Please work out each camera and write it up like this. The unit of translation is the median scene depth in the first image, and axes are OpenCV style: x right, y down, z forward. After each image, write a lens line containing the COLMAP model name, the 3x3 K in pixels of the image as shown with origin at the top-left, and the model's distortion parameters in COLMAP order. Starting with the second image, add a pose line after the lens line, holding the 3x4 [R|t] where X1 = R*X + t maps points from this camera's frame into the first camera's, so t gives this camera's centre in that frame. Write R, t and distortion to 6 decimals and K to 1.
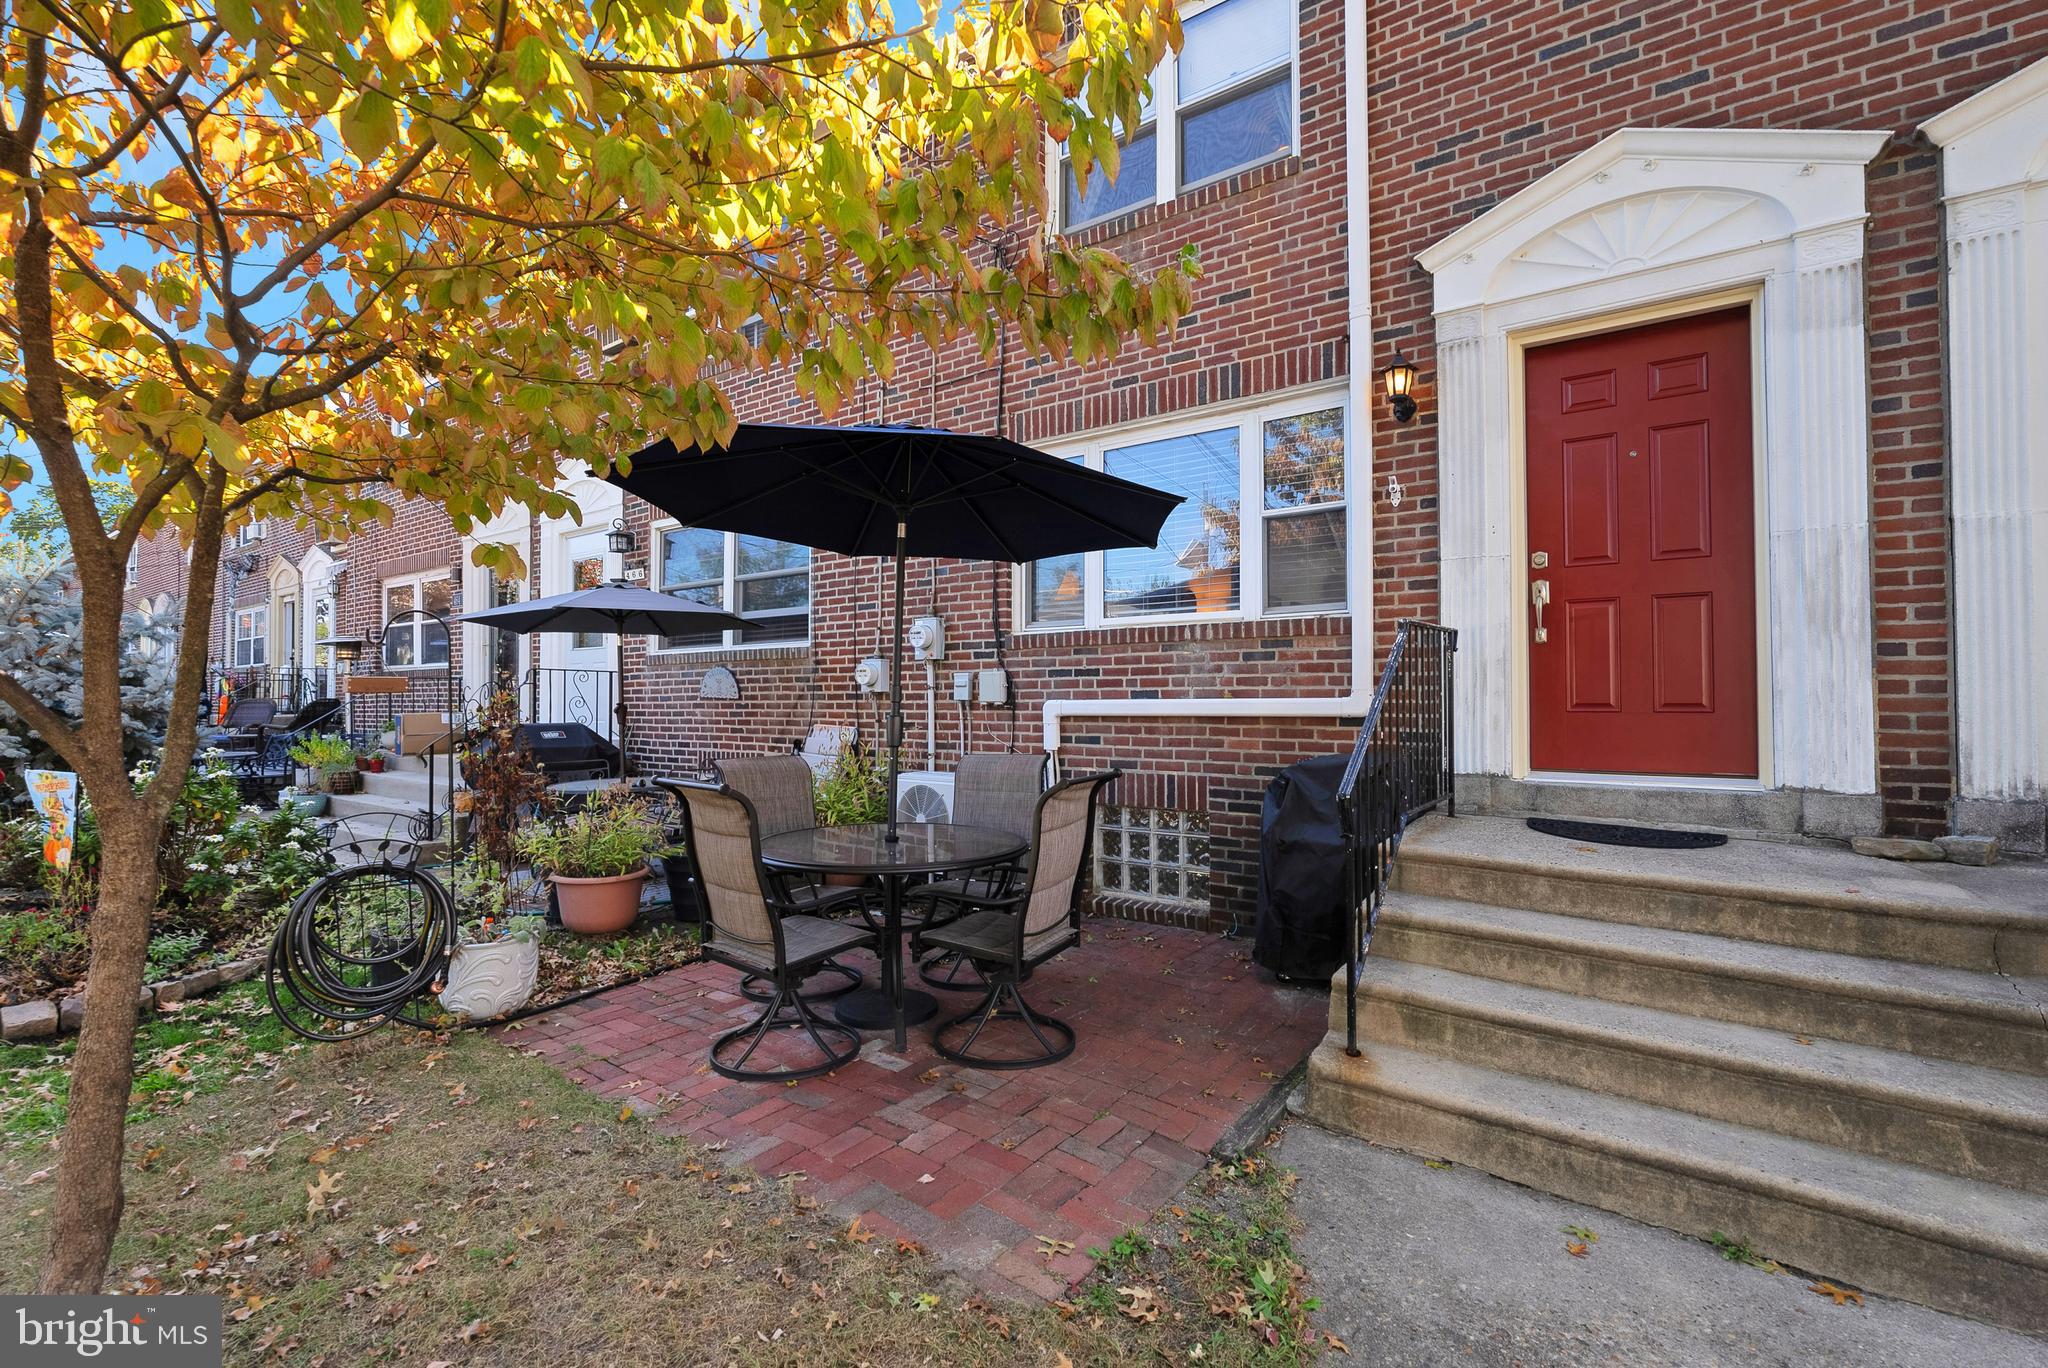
lens RADIAL K [[908.7, 0, 1031.1], [0, 908.7, 682.1], [0, 0, 1]] dist [-0.009031, 0.000675]
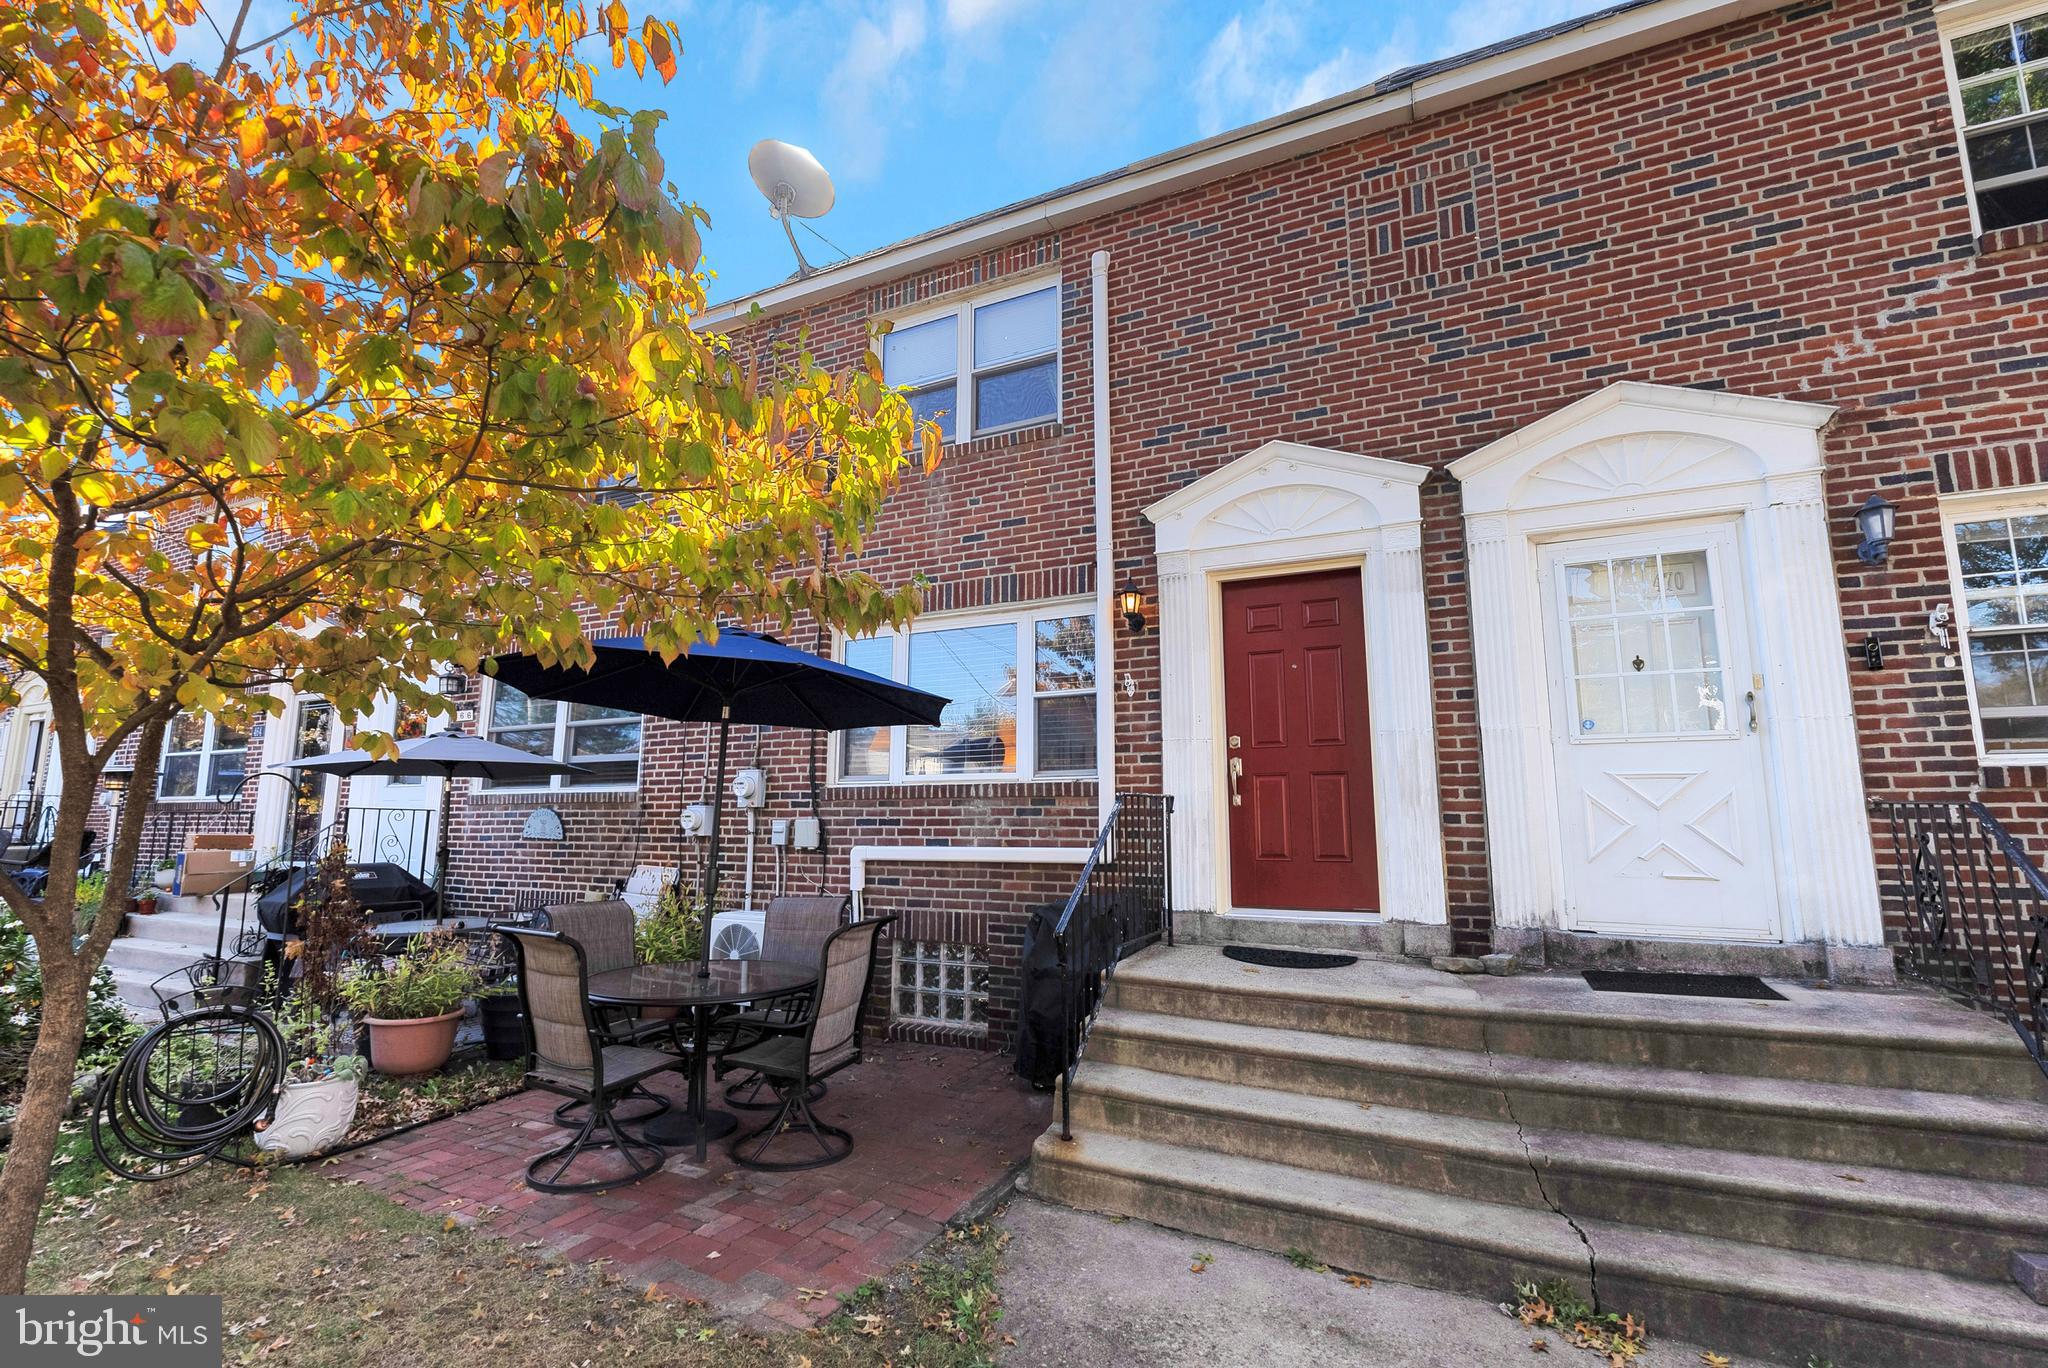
lens RADIAL K [[908.7, 0, 1031.1], [0, 908.7, 682.1], [0, 0, 1]] dist [-0.009031, 0.000675]
pose [[0.985134, 0.029390, 0.169257, 0.048173], [-0.006502, 0.990929, -0.134228, -0.042371], [-0.171666, 0.131132, 0.976389, -0.236408]]
